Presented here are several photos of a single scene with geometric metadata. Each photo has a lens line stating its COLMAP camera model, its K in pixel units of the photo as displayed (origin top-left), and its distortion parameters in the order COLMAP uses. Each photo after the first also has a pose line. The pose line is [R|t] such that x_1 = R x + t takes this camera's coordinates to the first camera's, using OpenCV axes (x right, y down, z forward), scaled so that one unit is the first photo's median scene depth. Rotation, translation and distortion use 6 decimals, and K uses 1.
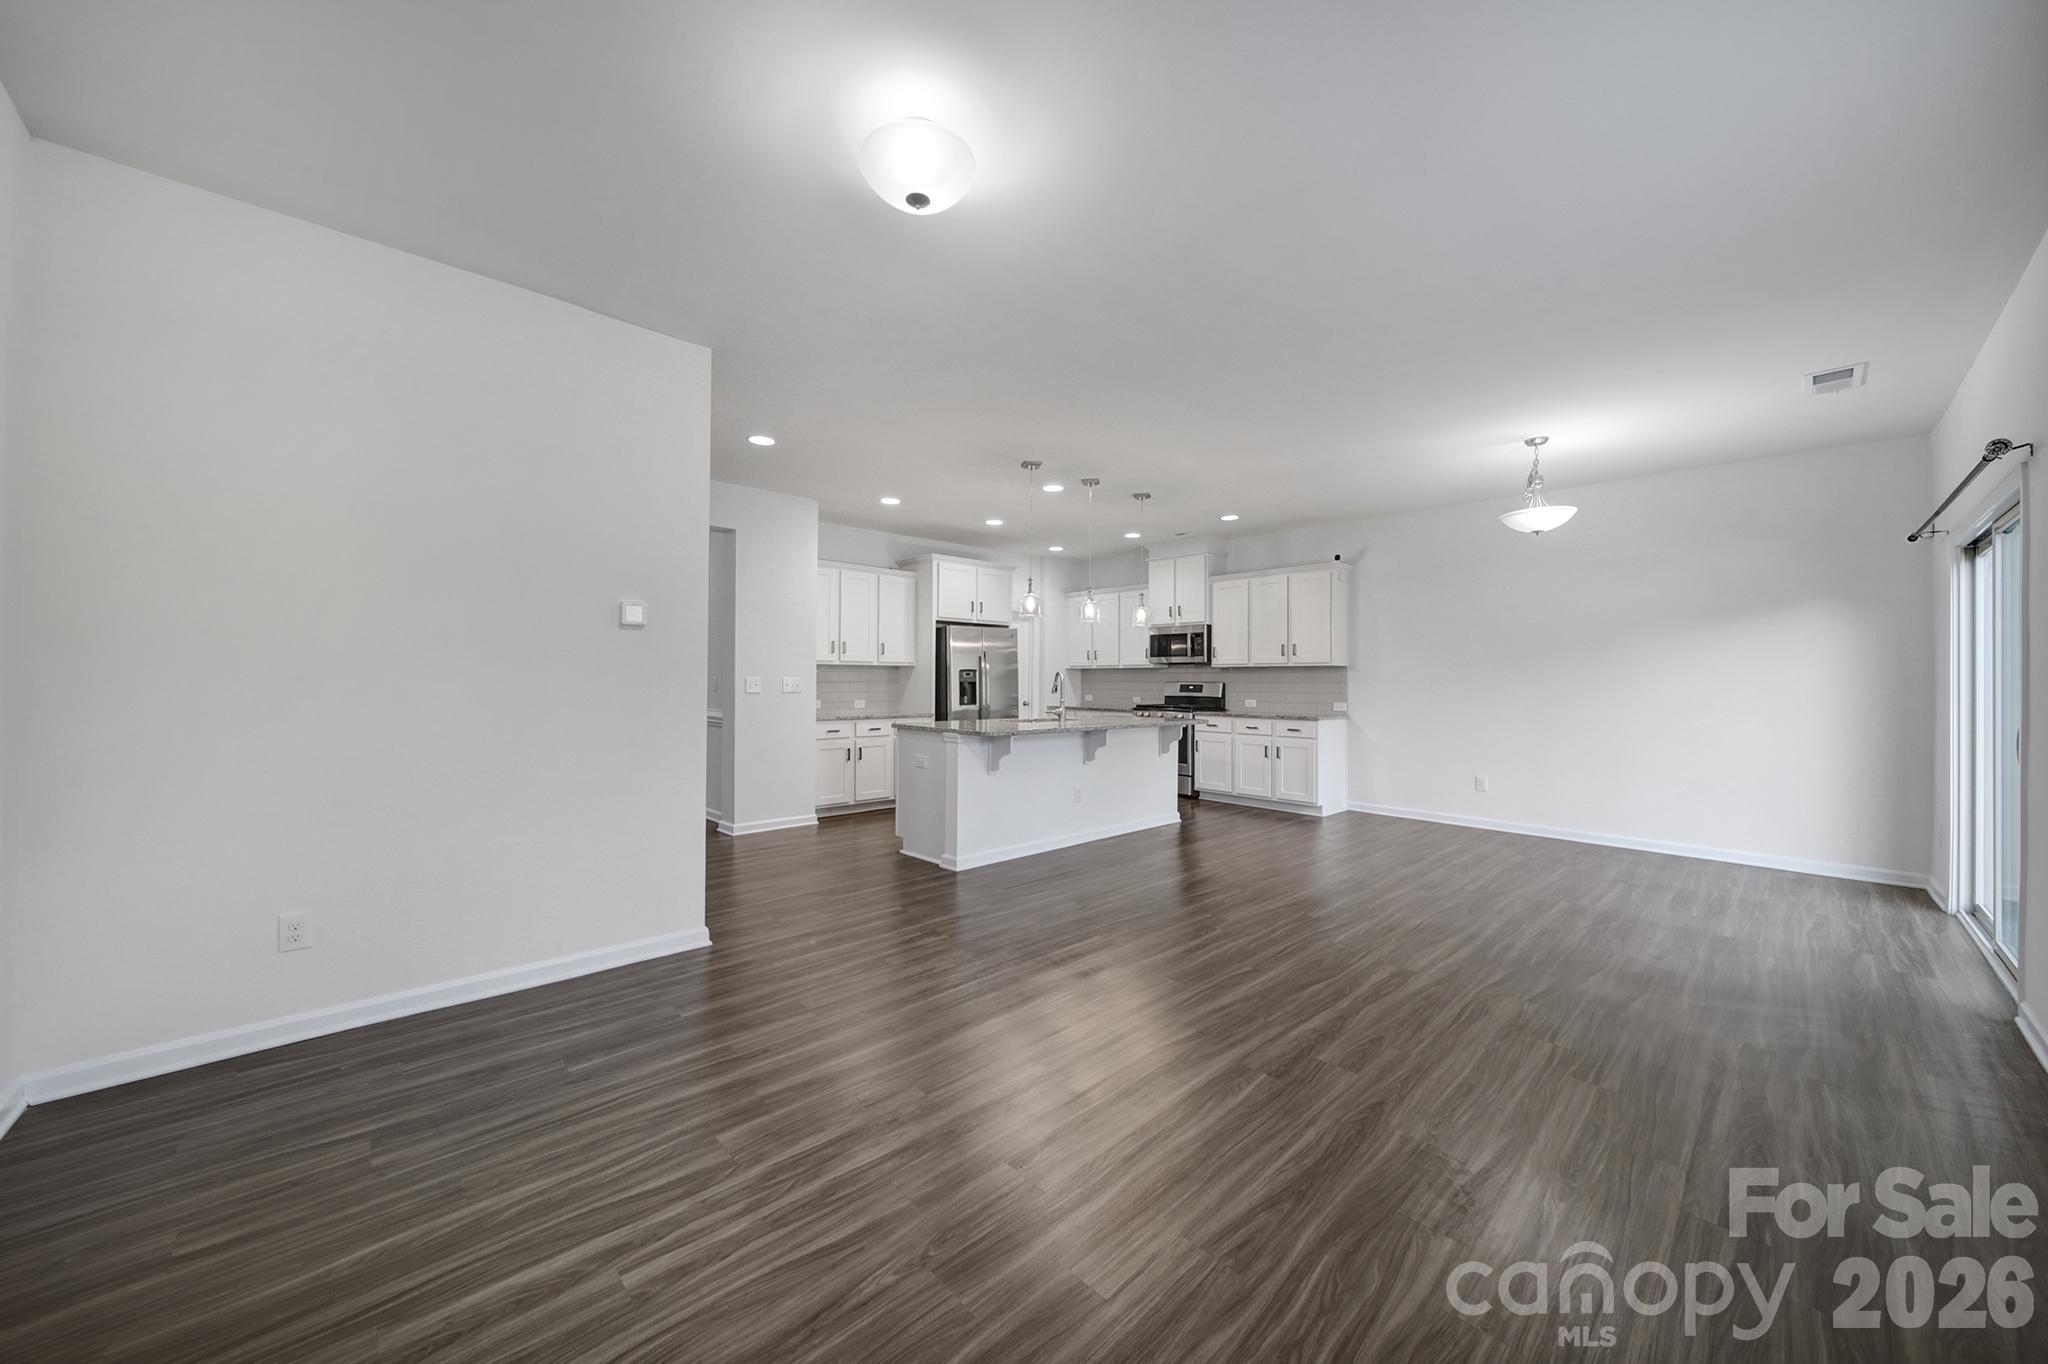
lens RADIAL K [[730.1, 0, 1027.9], [0, 730.1, 680.5], [0, 0, 1]] dist [0.001878, 0.000211]
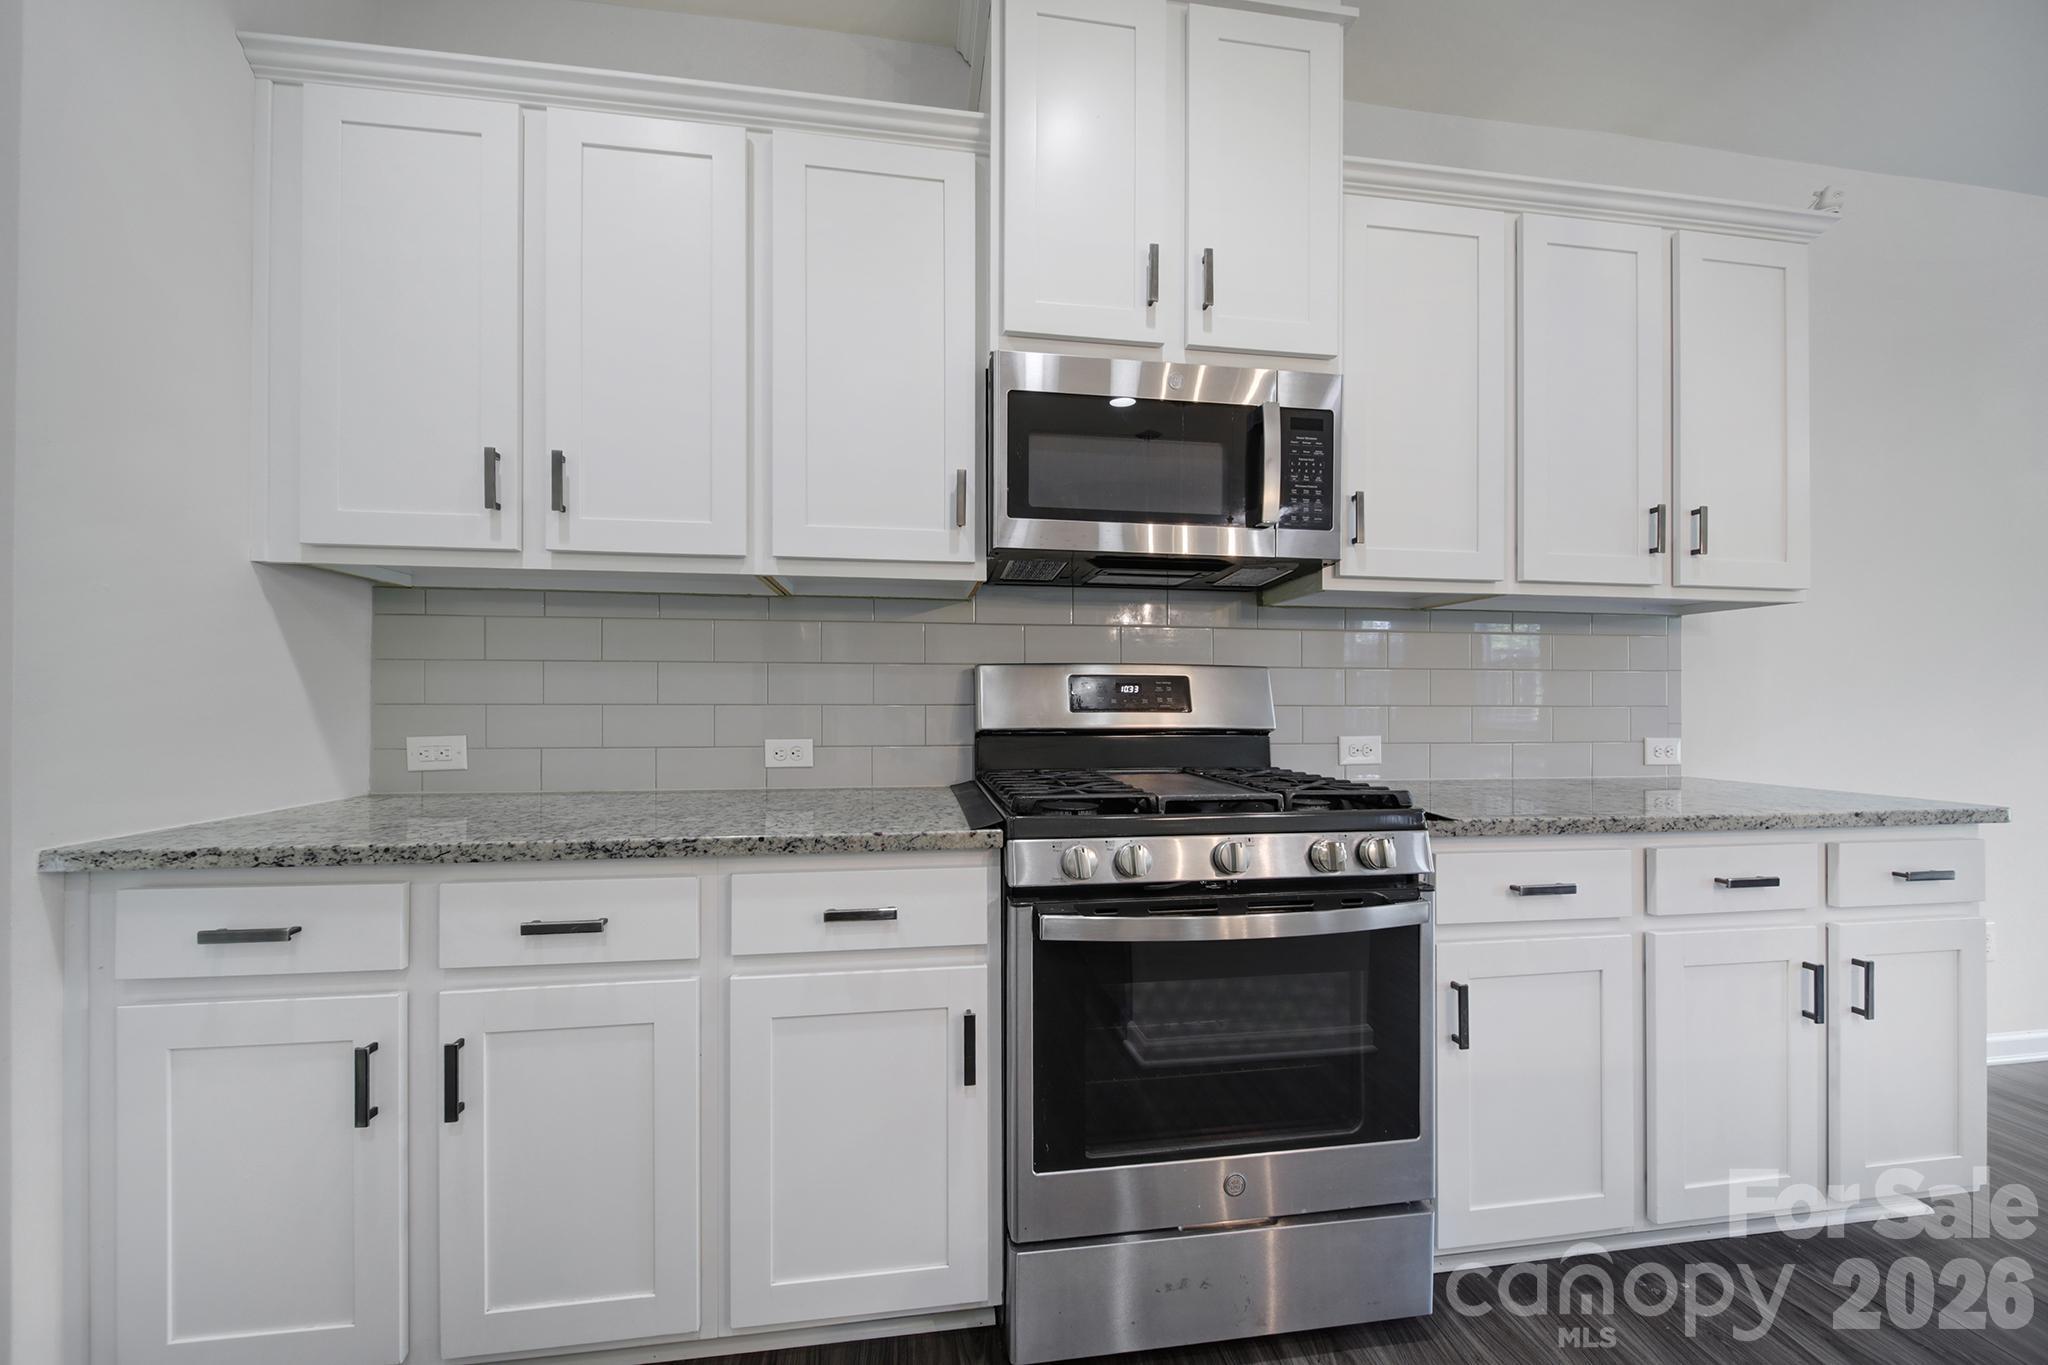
lens RADIAL K [[730.1, 0, 1024.3], [0, 730.1, 692.3], [0, 0, 1]] dist [0.001878, 0.000211]
pose [[0.570773, 0.006163, 0.821085, 0.025437], [-0.001353, 0.999978, -0.006564, 0.012486], [-0.821107, 0.002635, 0.570768, 0.911570]]
